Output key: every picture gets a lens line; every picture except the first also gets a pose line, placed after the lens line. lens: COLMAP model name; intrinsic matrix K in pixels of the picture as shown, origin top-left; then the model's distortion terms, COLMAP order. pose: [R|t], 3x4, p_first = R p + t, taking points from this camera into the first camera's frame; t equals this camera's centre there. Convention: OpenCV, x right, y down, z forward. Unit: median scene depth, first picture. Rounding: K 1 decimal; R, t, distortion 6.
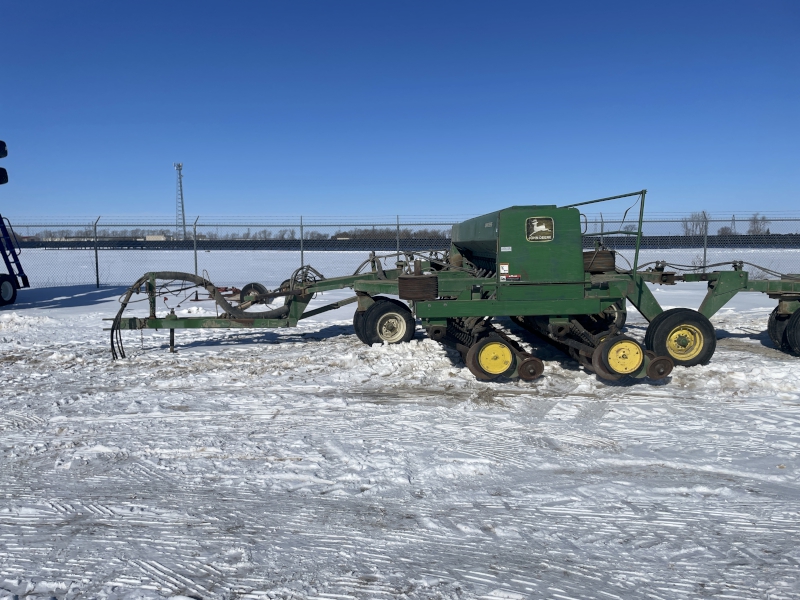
lens RADIAL K [[603.8, 0, 392.4], [0, 603.8, 295.8], [0, 0, 1]] dist [0.021940, -0.030845]
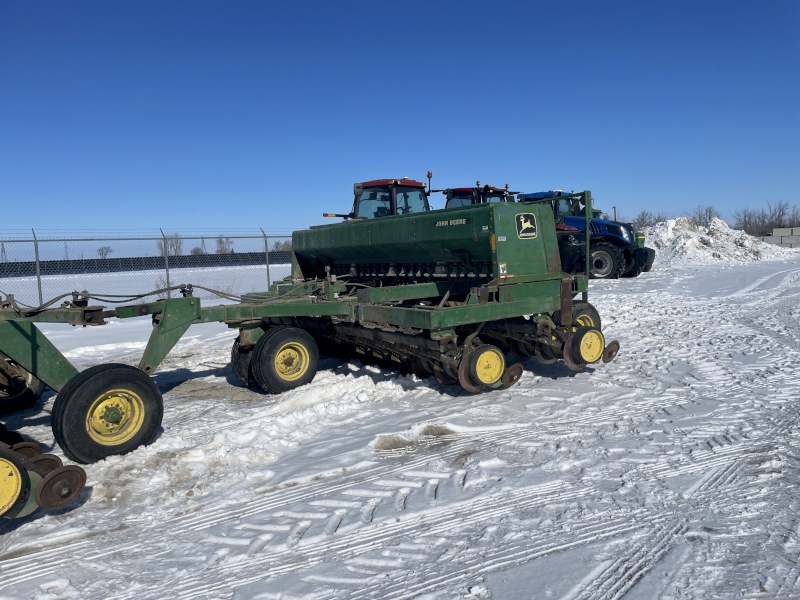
lens RADIAL K [[603.8, 0, 397.0], [0, 603.8, 297.8], [0, 0, 1]] dist [0.021940, -0.030845]
pose [[0.684691, -0.080114, 0.724417, 0.202397], [0.103513, 0.994554, 0.012153, -0.022824], [-0.721445, 0.066665, 0.689255, 0.291608]]
